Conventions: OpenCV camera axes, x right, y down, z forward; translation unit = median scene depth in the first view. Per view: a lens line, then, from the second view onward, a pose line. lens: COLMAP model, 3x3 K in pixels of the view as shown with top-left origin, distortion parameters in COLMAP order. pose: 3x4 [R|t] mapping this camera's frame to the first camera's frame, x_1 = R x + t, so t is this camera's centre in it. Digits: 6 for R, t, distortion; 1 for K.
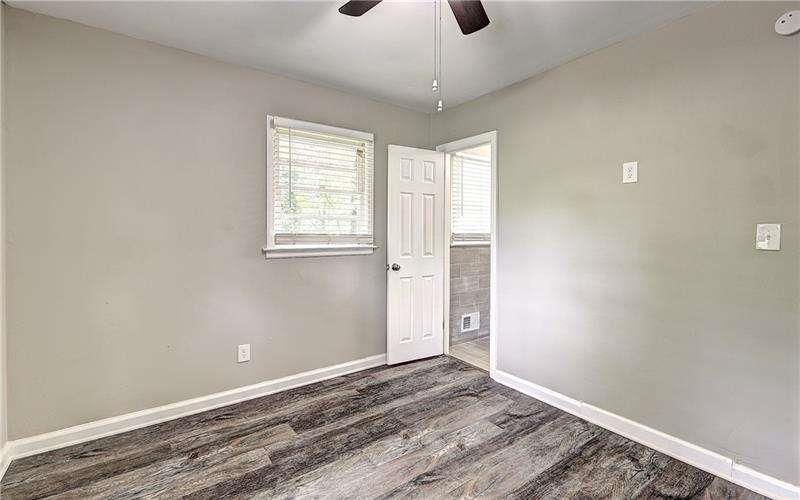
lens RADIAL K [[352.8, 0, 402.3], [0, 352.8, 235.4], [0, 0, 1]] dist [0.001218, -0.000163]
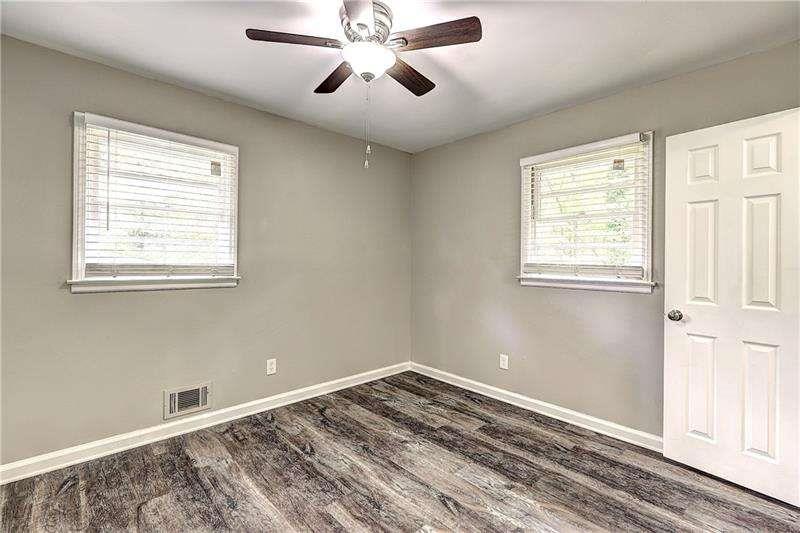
lens RADIAL K [[358.8, 0, 399.4], [0, 358.8, 259.0], [0, 0, 1]] dist [-0.003127, 0.000778]
pose [[0.122761, -0.006193, -0.992417, 0.791073], [-0.019962, 0.999763, -0.008708, -0.001762], [0.992235, 0.020880, 0.122608, 0.524152]]
